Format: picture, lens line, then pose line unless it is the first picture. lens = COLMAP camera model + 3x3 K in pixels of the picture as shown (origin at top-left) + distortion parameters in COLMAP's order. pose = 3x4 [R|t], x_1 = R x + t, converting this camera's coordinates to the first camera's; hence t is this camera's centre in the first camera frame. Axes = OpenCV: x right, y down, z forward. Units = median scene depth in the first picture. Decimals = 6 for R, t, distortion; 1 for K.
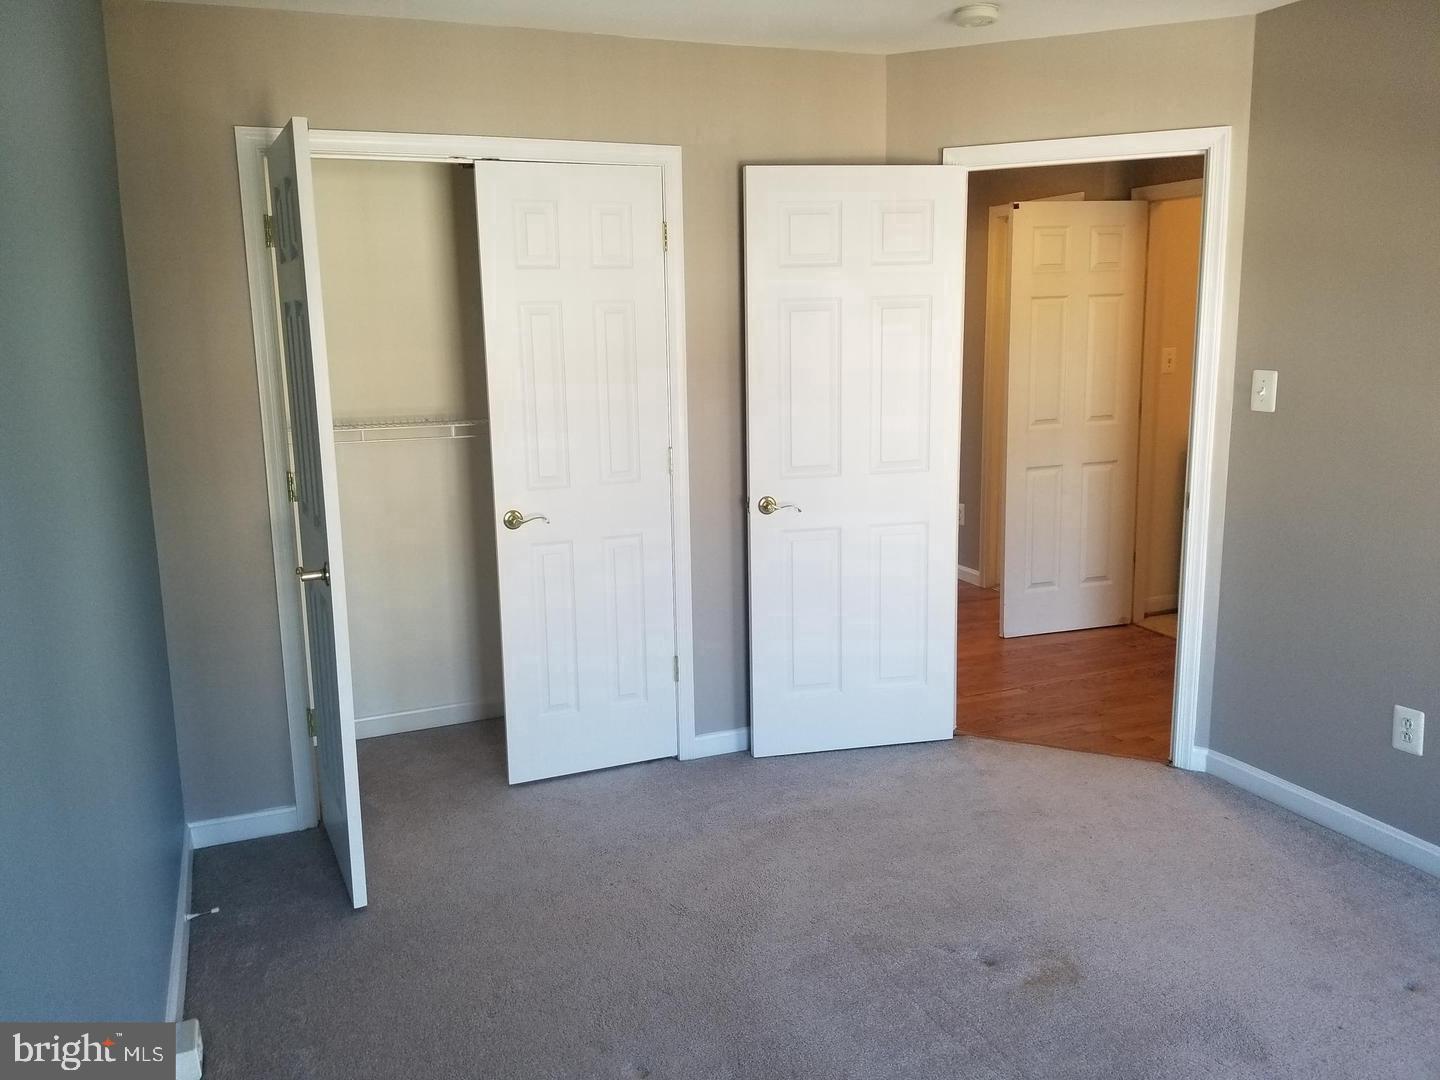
lens RADIAL K [[1133.6, 0, 715.2], [0, 1133.6, 531.8], [0, 0, 1]] dist [0.047349, -0.037640]
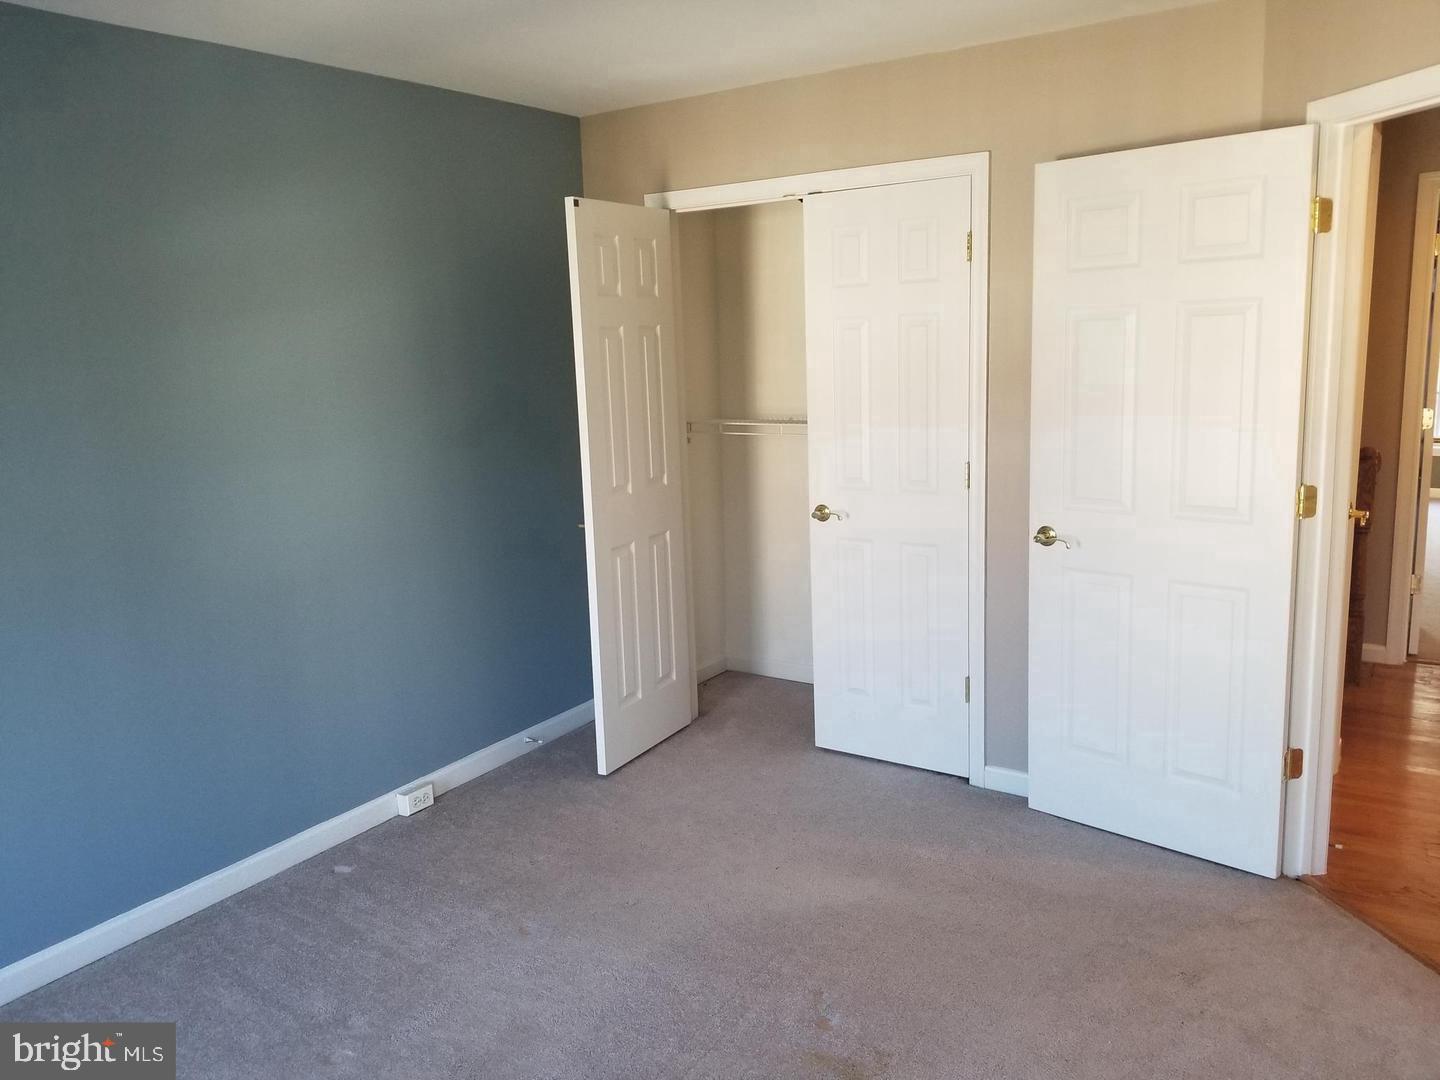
lens RADIAL K [[1133.6, 0, 714.5], [0, 1133.6, 544.7], [0, 0, 1]] dist [0.047349, -0.037640]
pose [[0.549759, 0.151795, -0.821415, 0.656810], [-0.134559, 0.986601, 0.092262, -0.065222], [0.824414, 0.059807, 0.562818, 0.271795]]
